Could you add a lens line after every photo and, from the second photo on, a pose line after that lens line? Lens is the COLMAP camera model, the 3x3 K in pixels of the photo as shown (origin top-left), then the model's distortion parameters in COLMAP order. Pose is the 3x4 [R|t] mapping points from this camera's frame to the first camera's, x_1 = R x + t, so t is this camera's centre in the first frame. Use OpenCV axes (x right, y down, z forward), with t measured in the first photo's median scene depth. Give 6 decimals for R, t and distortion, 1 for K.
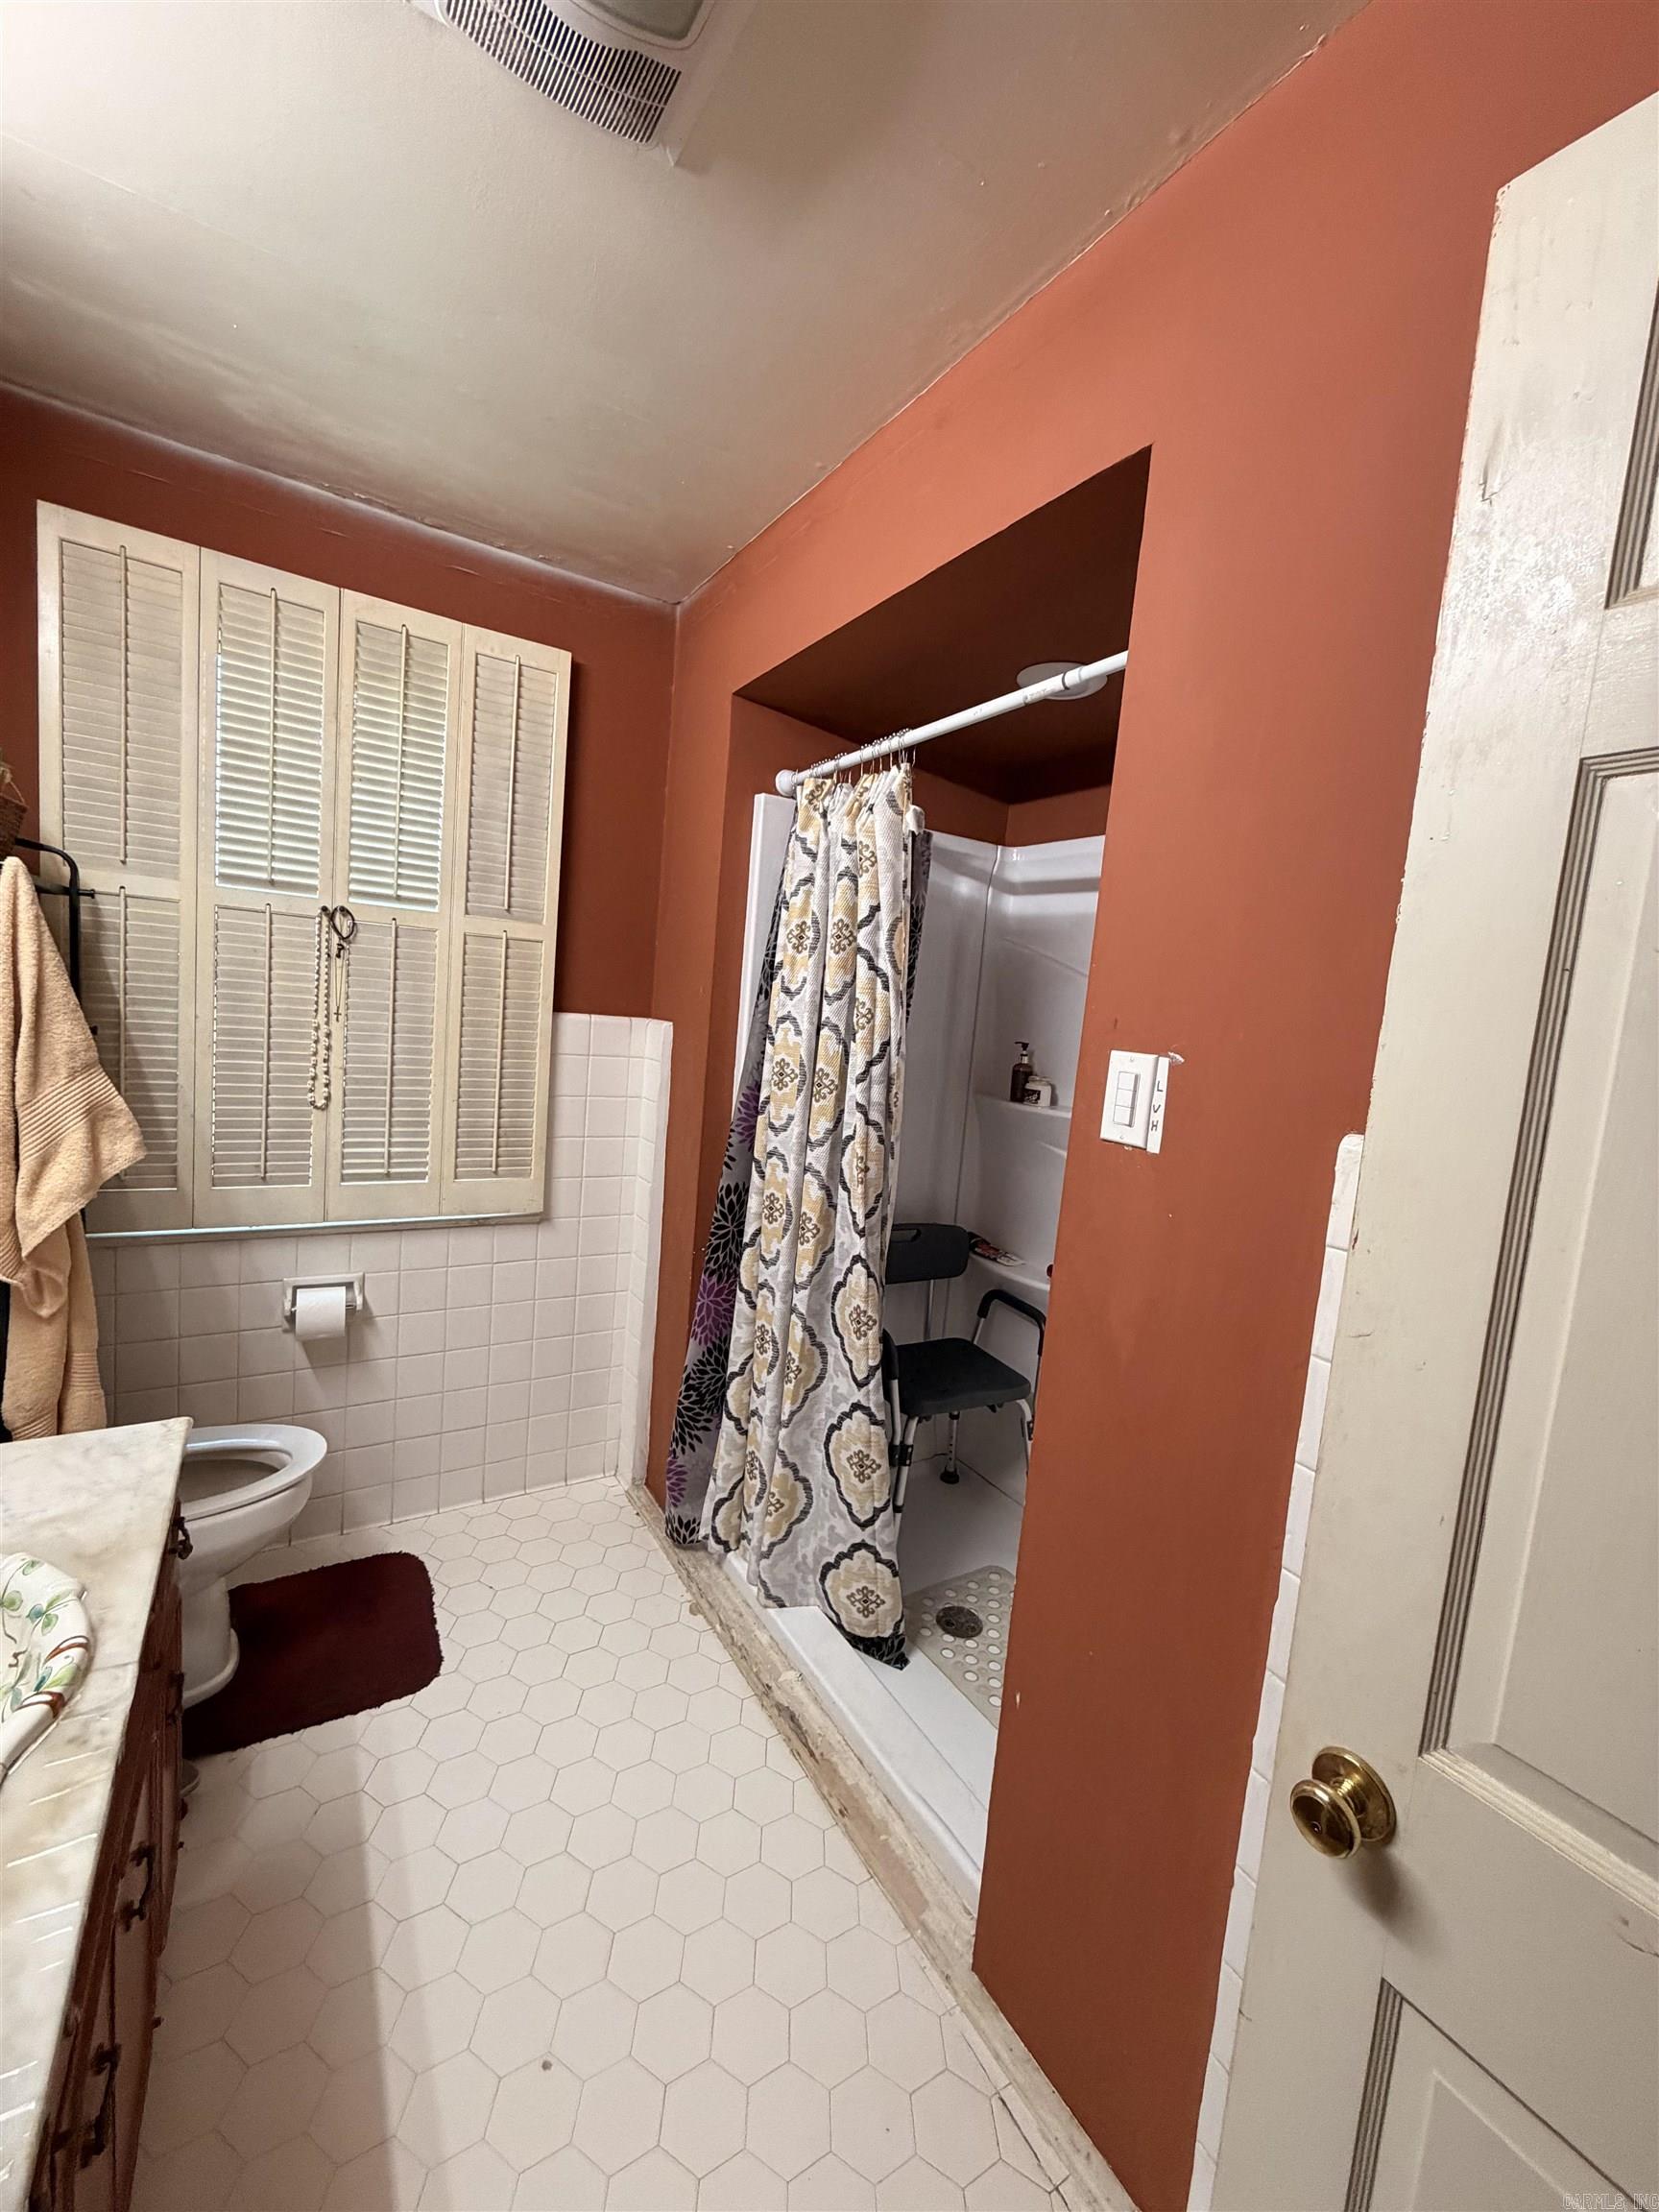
lens RADIAL K [[887.3, 0, 834.8], [0, 887.3, 1102.2], [0, 0, 1]] dist [0.001942, -0.000194]
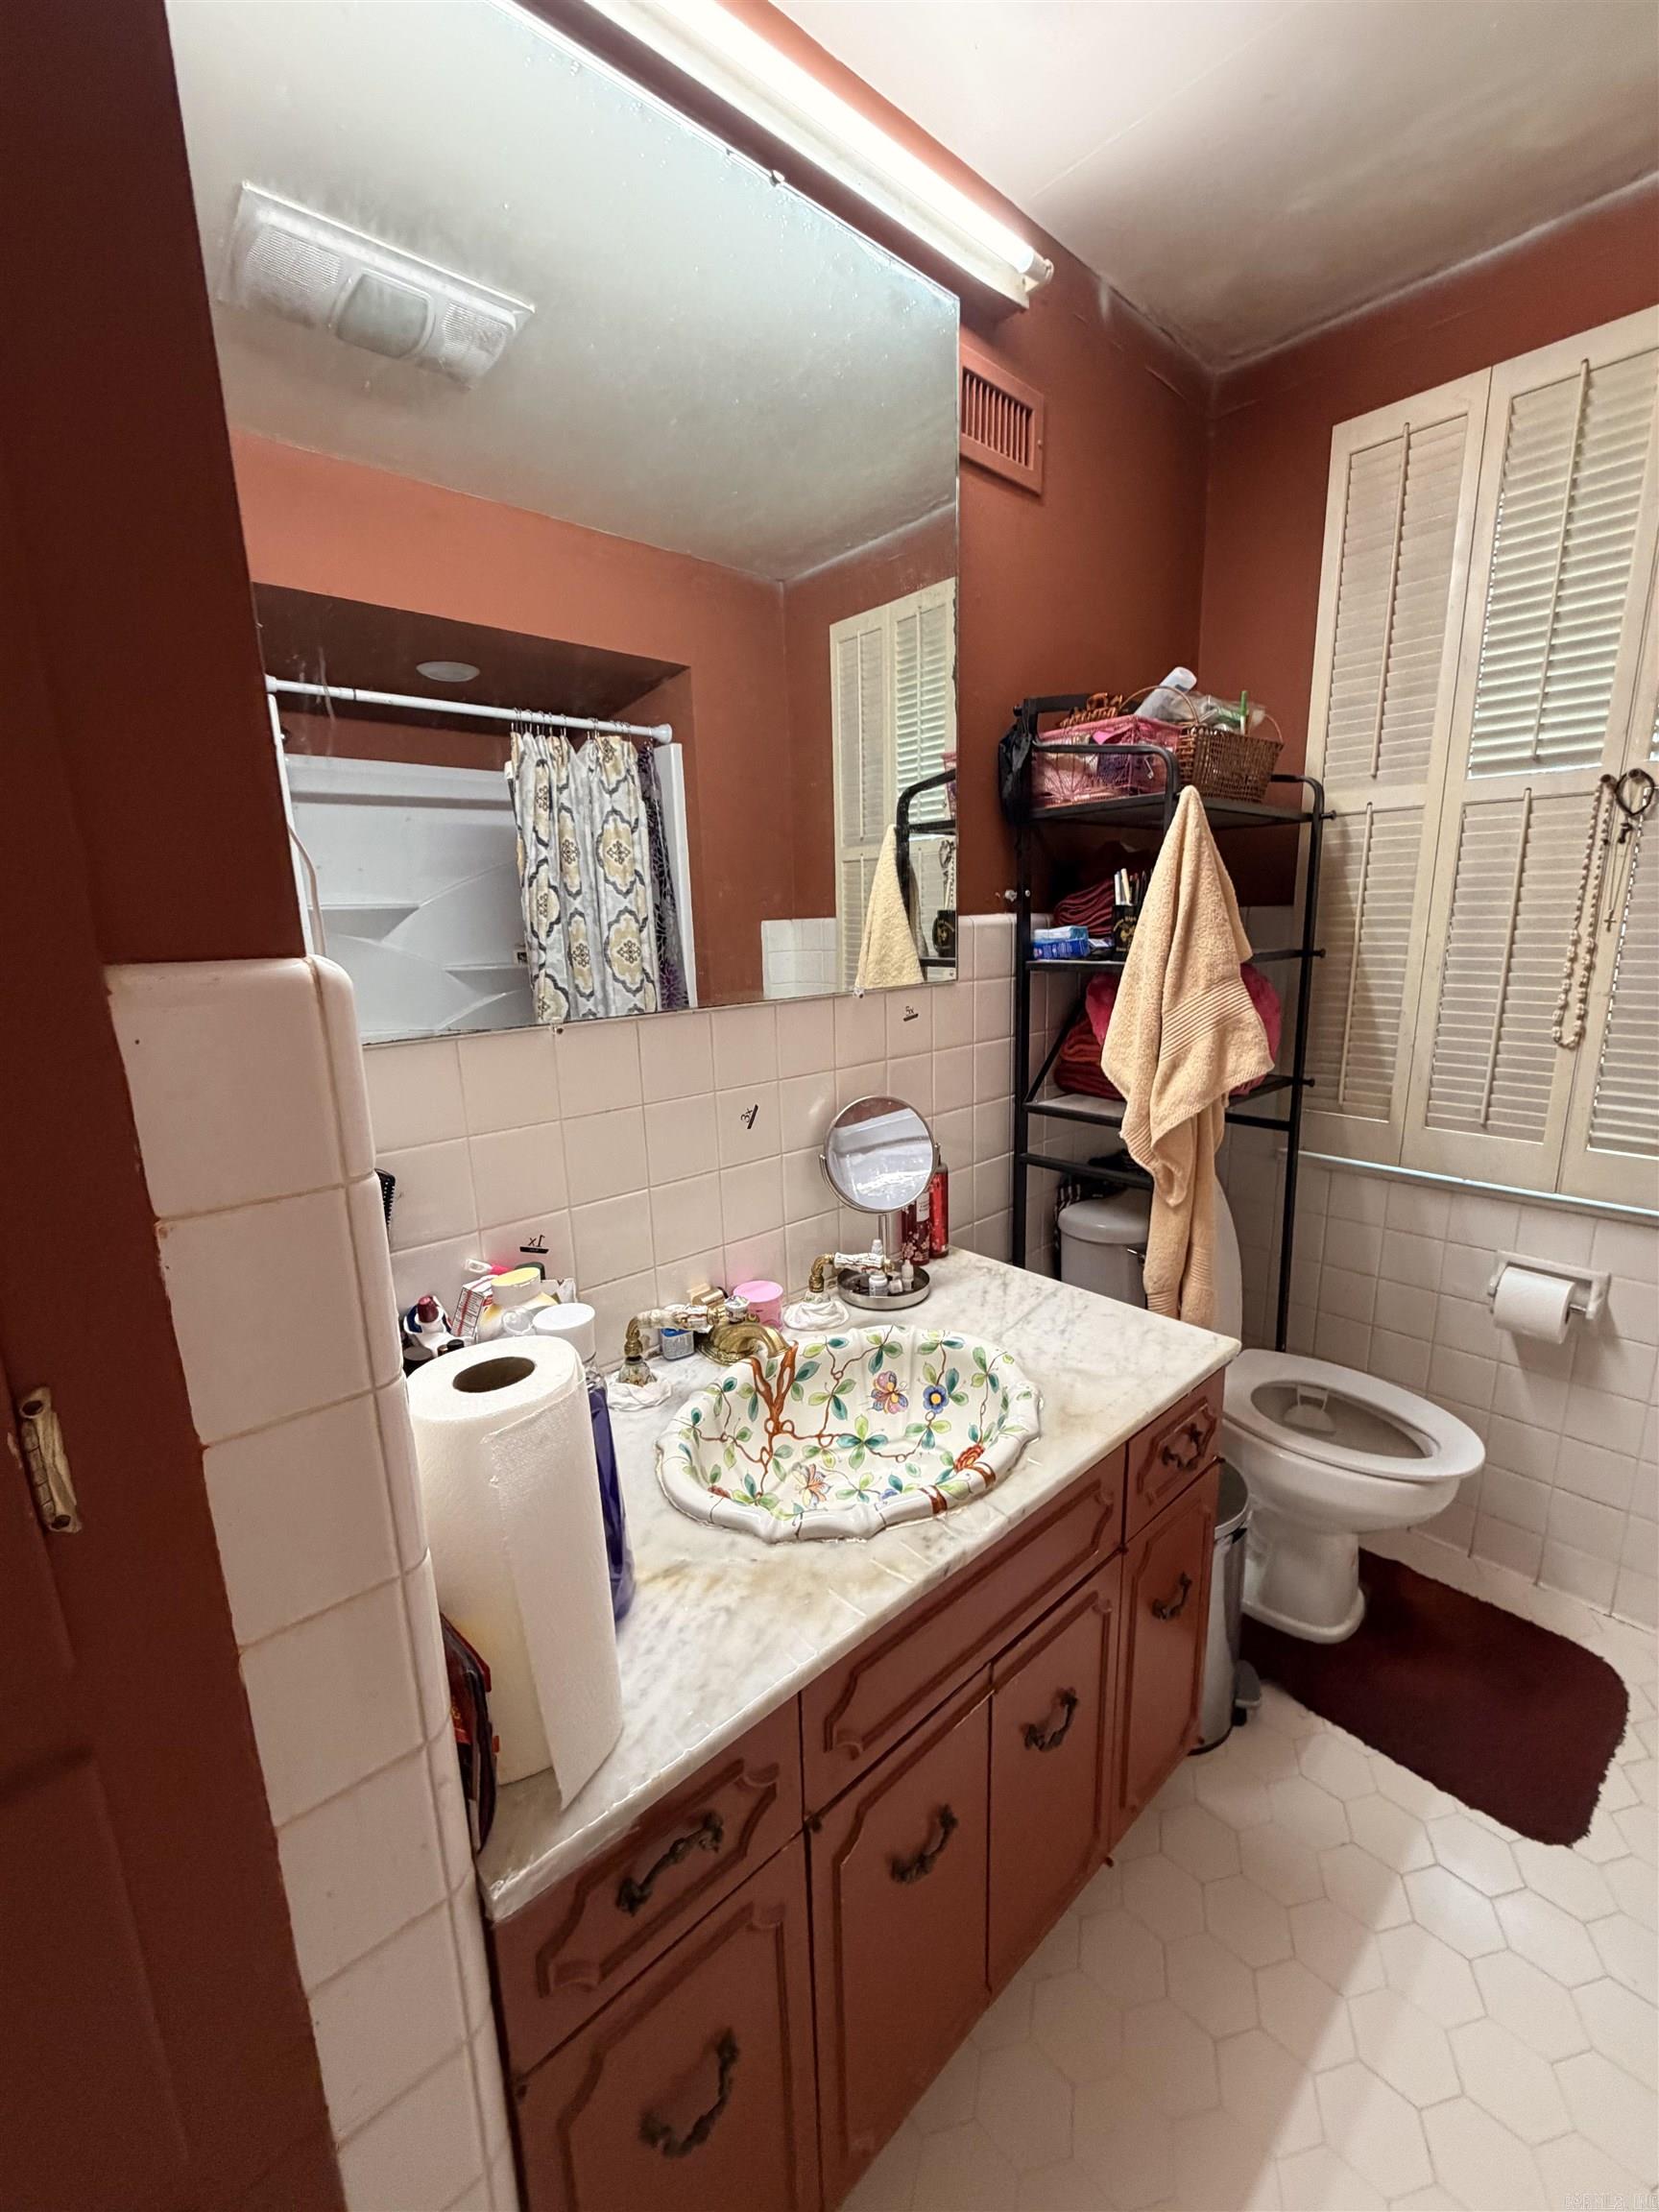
lens RADIAL K [[887.3, 0, 833.9], [0, 887.3, 1103.4], [0, 0, 1]] dist [0.001942, -0.000194]
pose [[0.179015, 0.116807, -0.976888, 0.071108], [-0.064594, 0.992180, 0.106798, 0.015118], [0.981724, 0.043982, 0.185160, 0.248678]]
